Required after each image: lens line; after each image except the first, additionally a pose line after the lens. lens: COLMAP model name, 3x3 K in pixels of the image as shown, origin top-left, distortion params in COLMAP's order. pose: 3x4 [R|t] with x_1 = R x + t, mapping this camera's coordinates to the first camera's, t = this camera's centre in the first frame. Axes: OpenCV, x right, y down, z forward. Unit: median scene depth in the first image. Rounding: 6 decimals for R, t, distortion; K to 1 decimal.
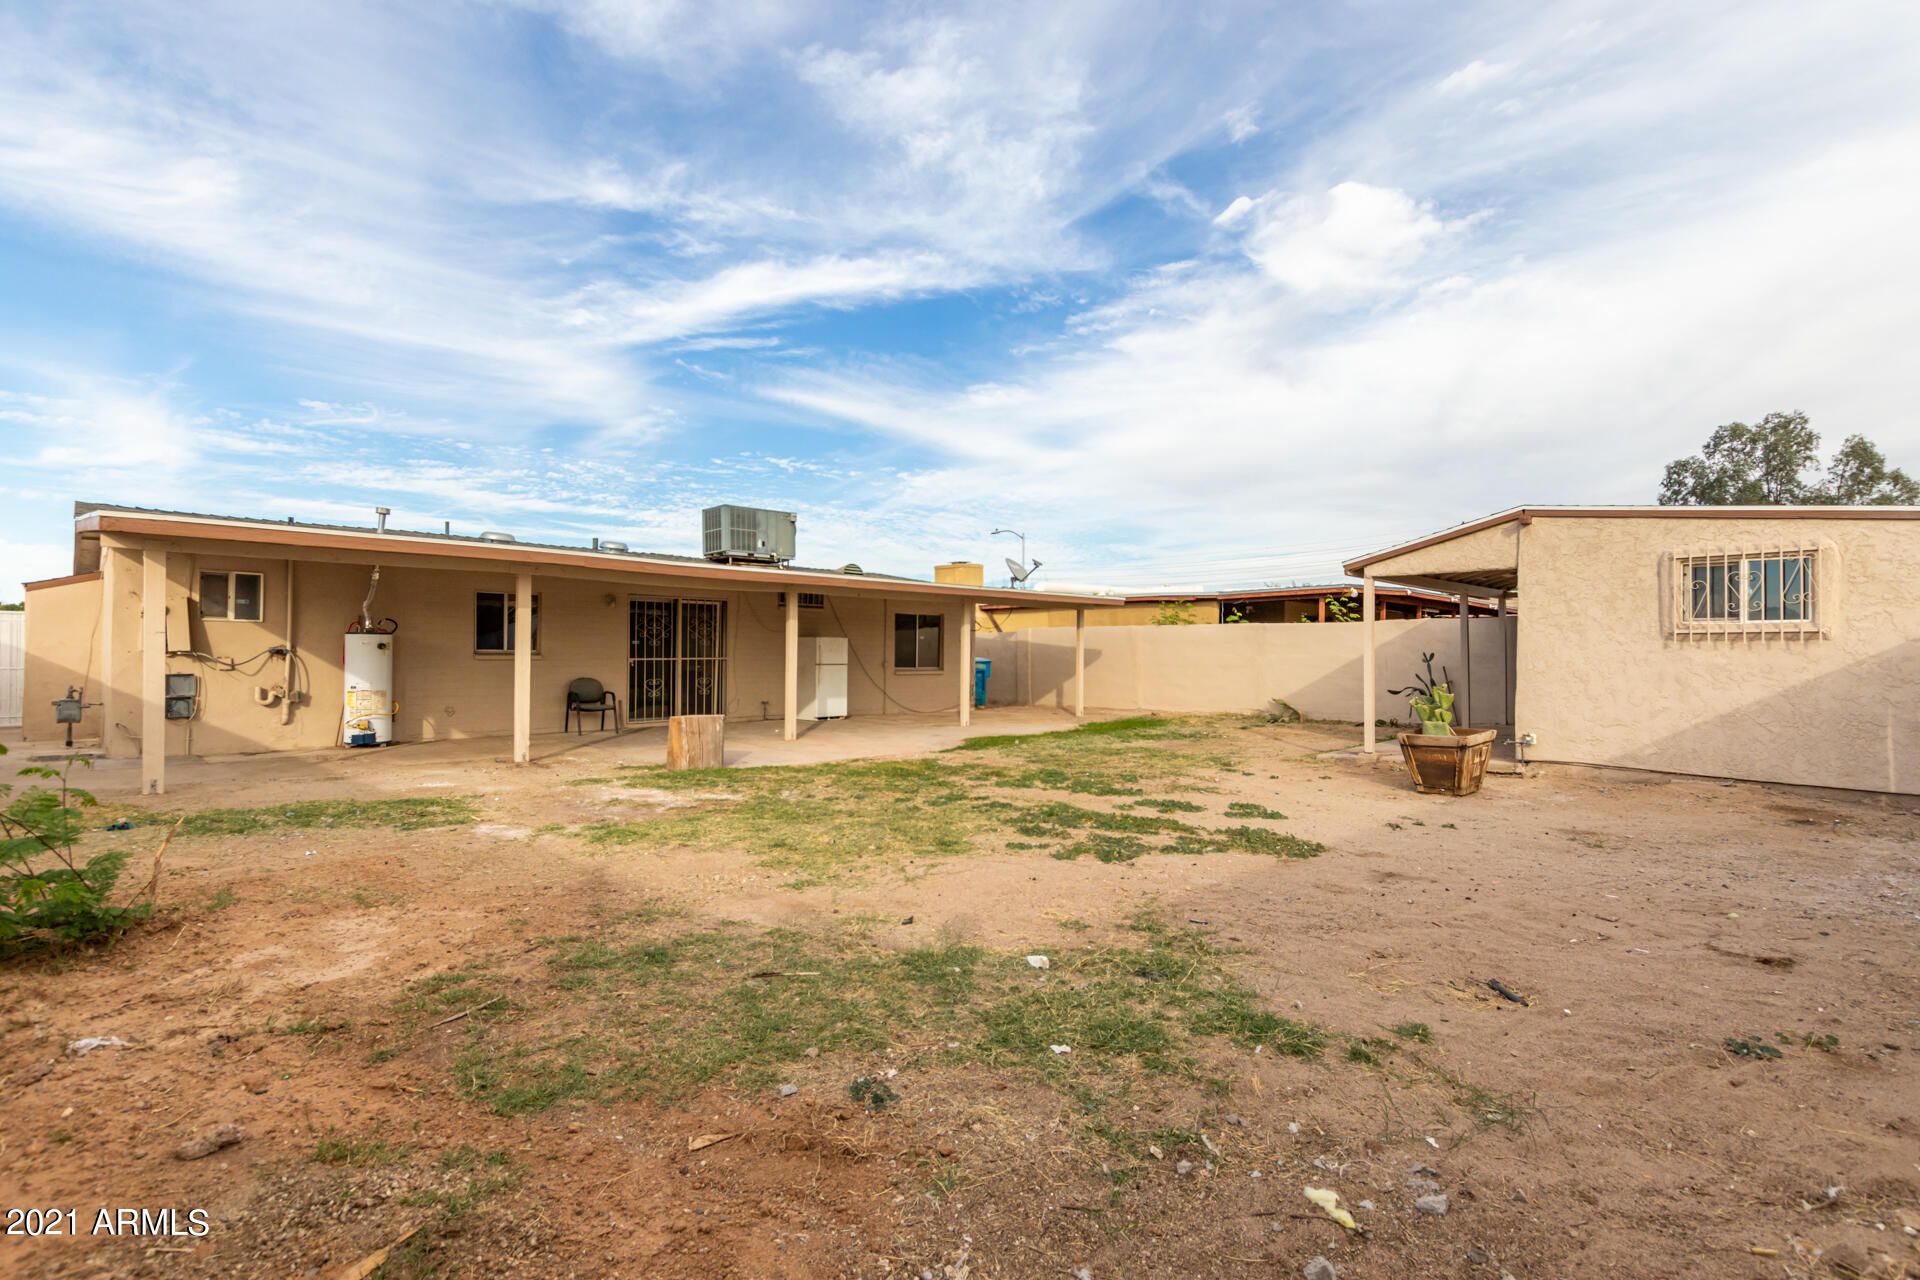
lens RADIAL K [[891.5, 0, 965.1], [0, 891.5, 639.3], [0, 0, 1]] dist [0.005833, -0.001105]
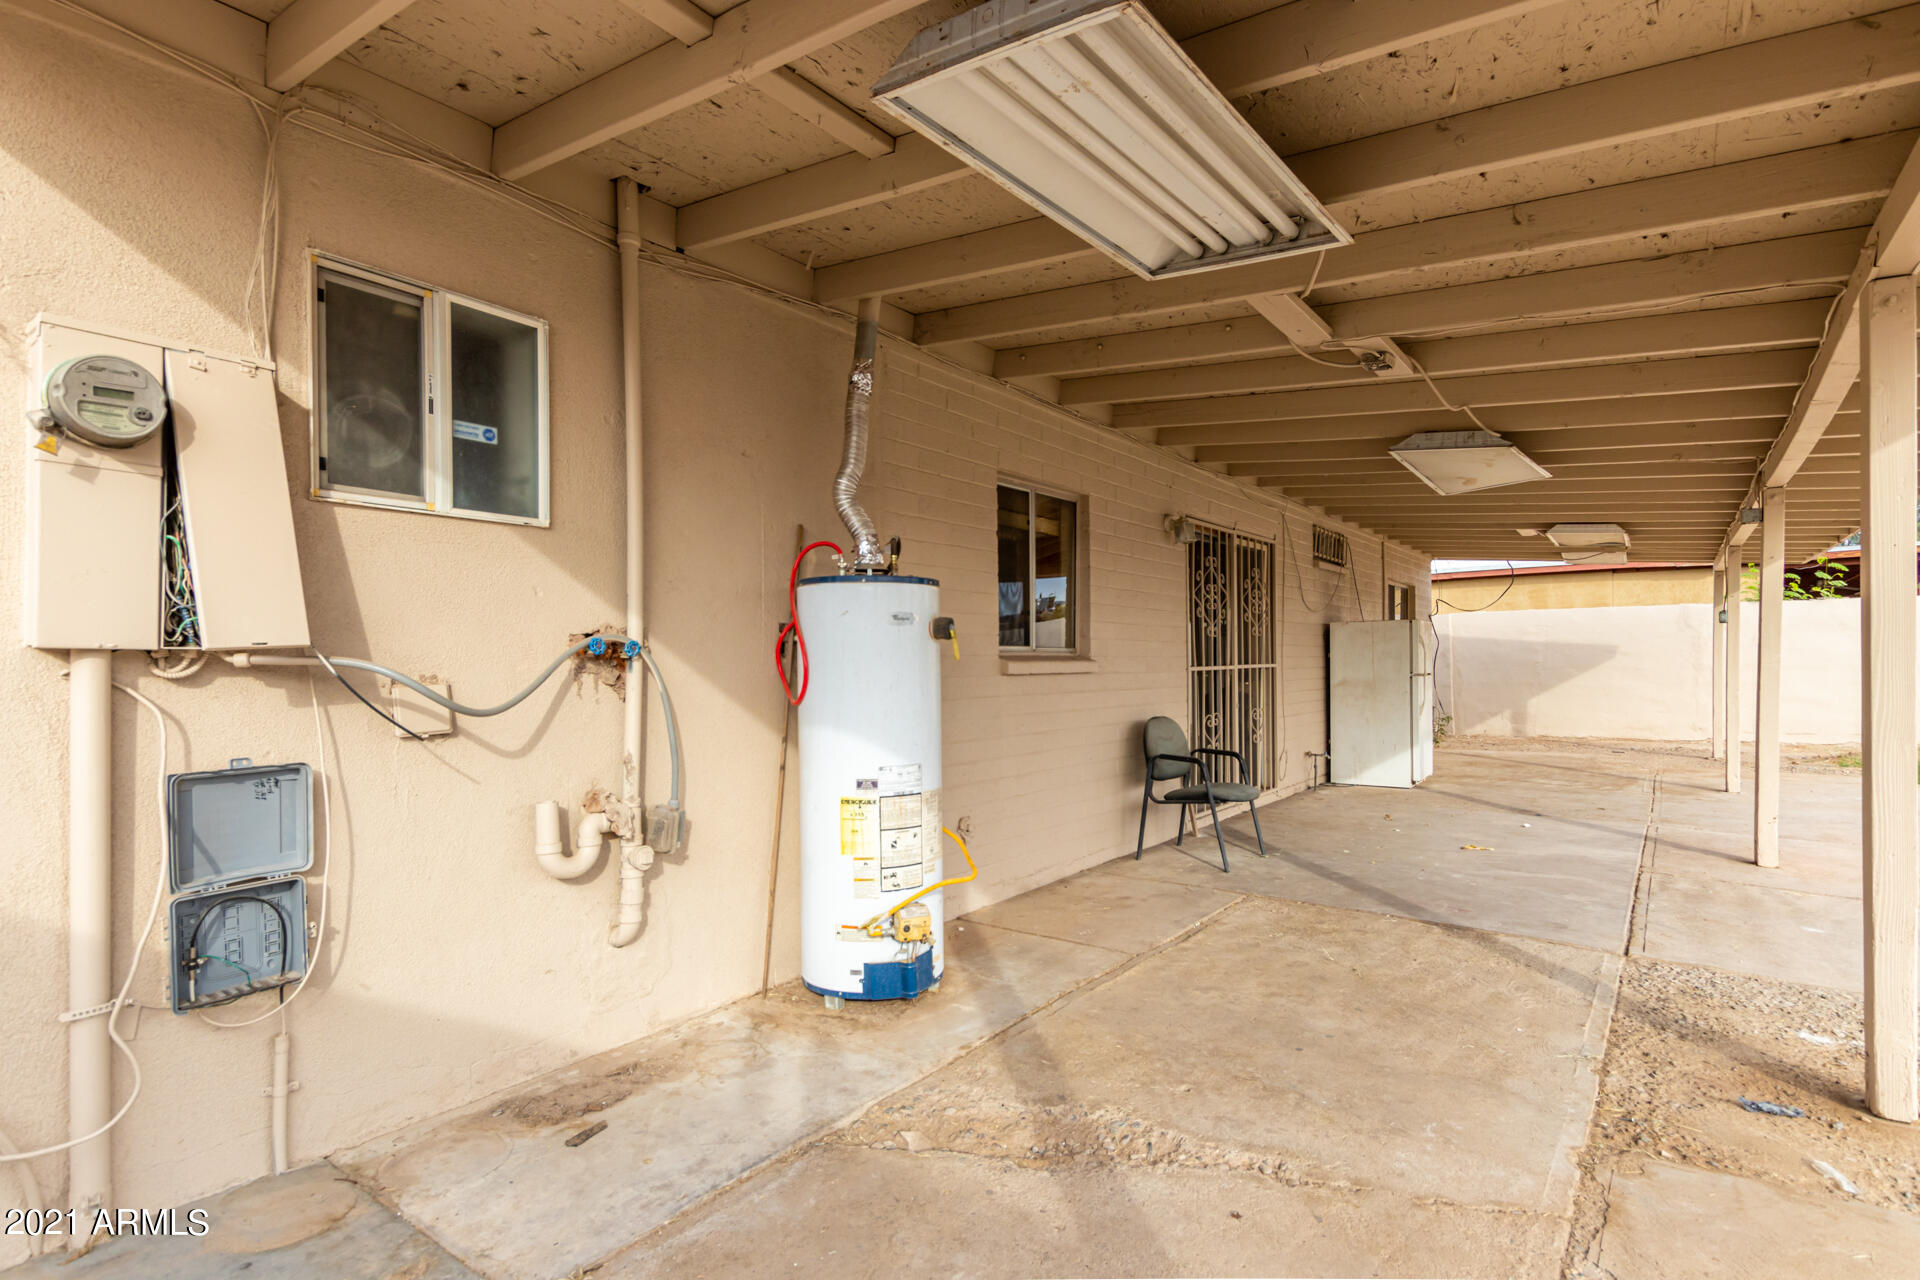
lens RADIAL K [[947.6, 0, 955.6], [0, 947.6, 659.3], [0, 0, 1]] dist [0.013824, -0.006241]
pose [[0.989911, -0.015572, 0.140831, -0.736974], [0.014274, 0.999846, 0.010222, 0.015090], [-0.140969, -0.008108, 0.989981, 0.758425]]
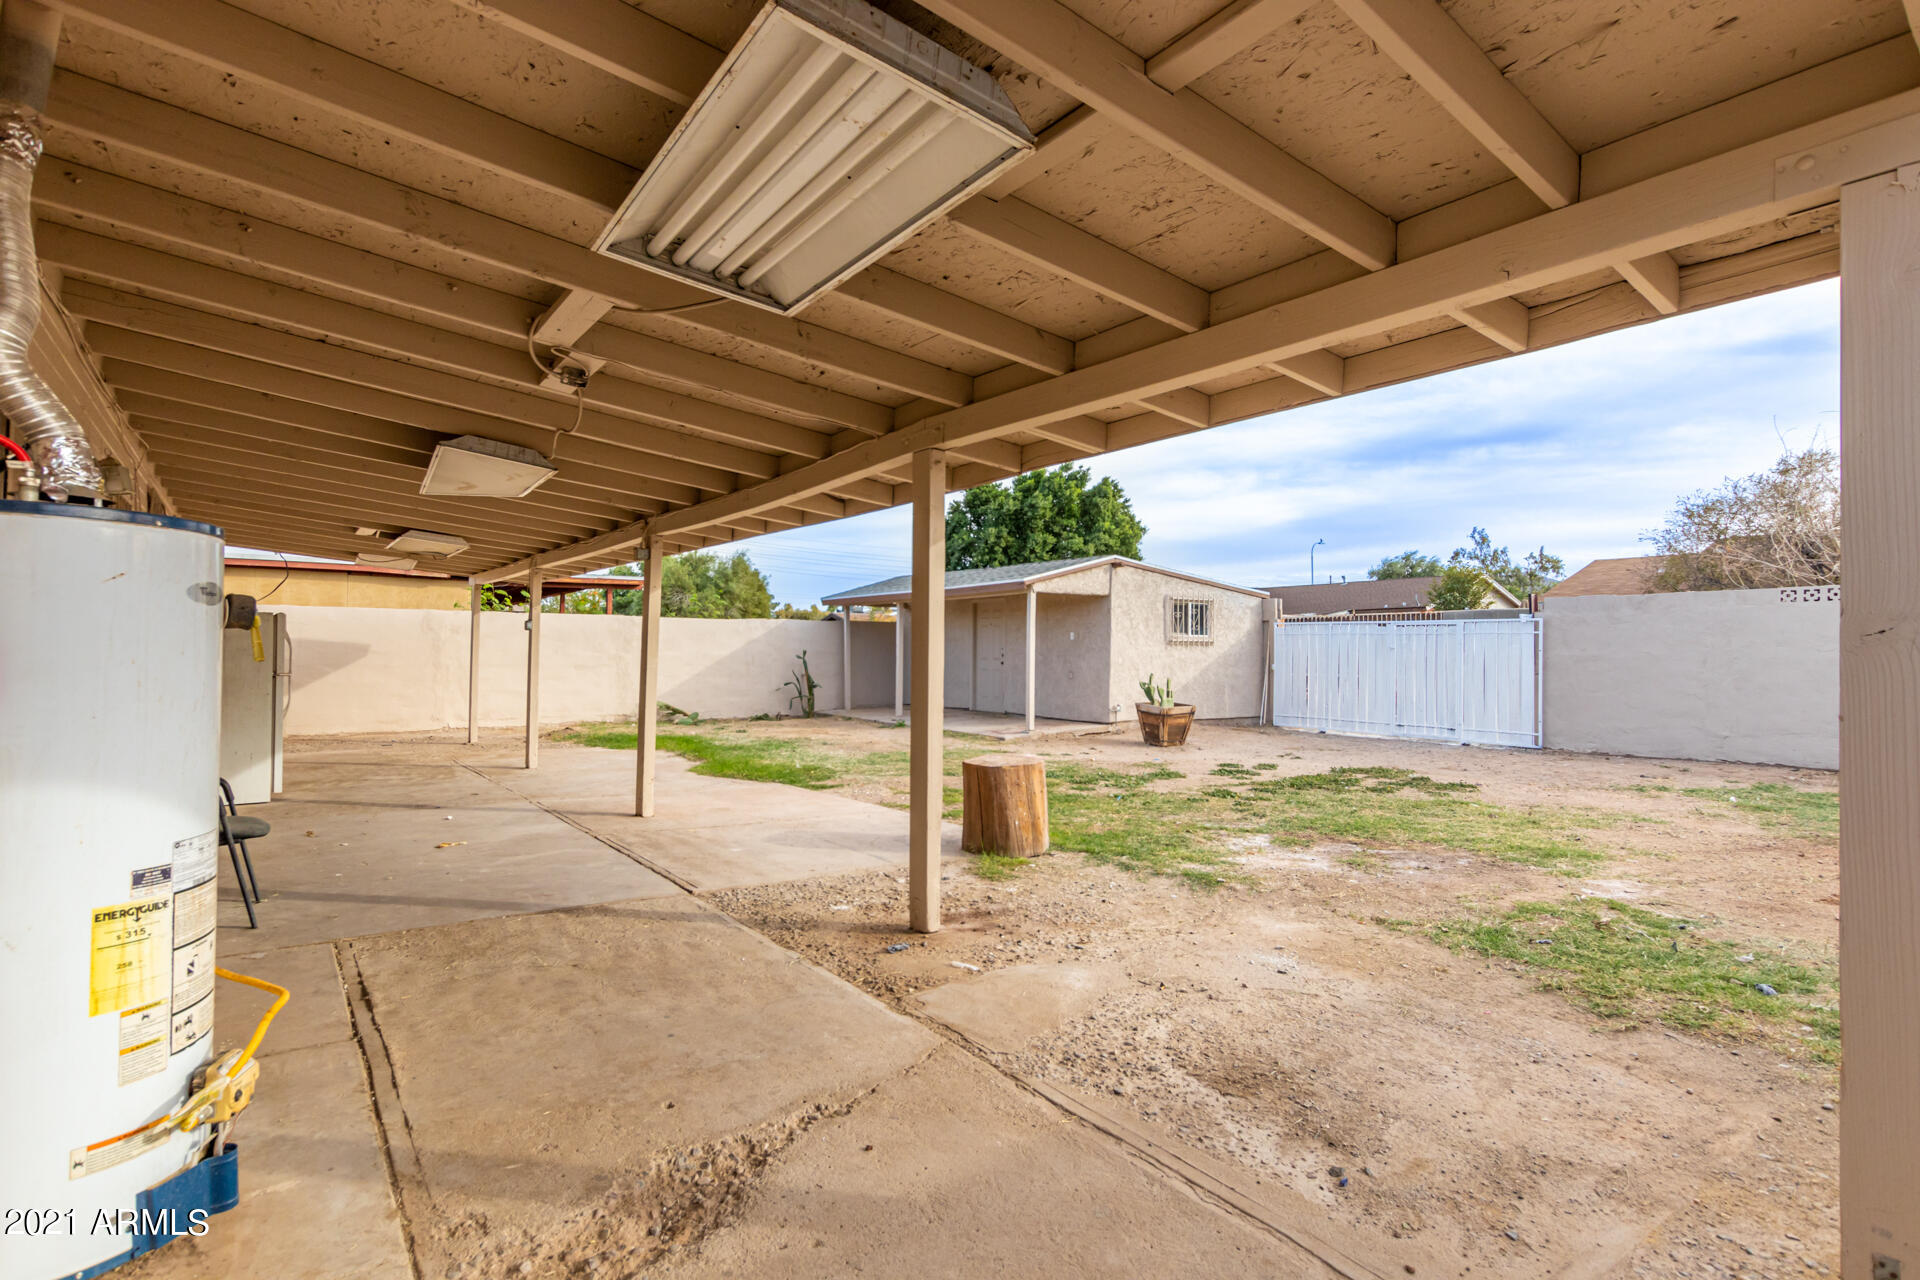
lens RADIAL K [[930.3, 0, 952.4], [0, 930.3, 639.6], [0, 0, 1]] dist [0.006142, -0.000608]
pose [[0.151563, 0.012704, 0.988366, -0.846076], [-0.018939, 0.999771, -0.009947, 0.013460], [-0.988266, -0.017211, 0.151769, 0.866375]]
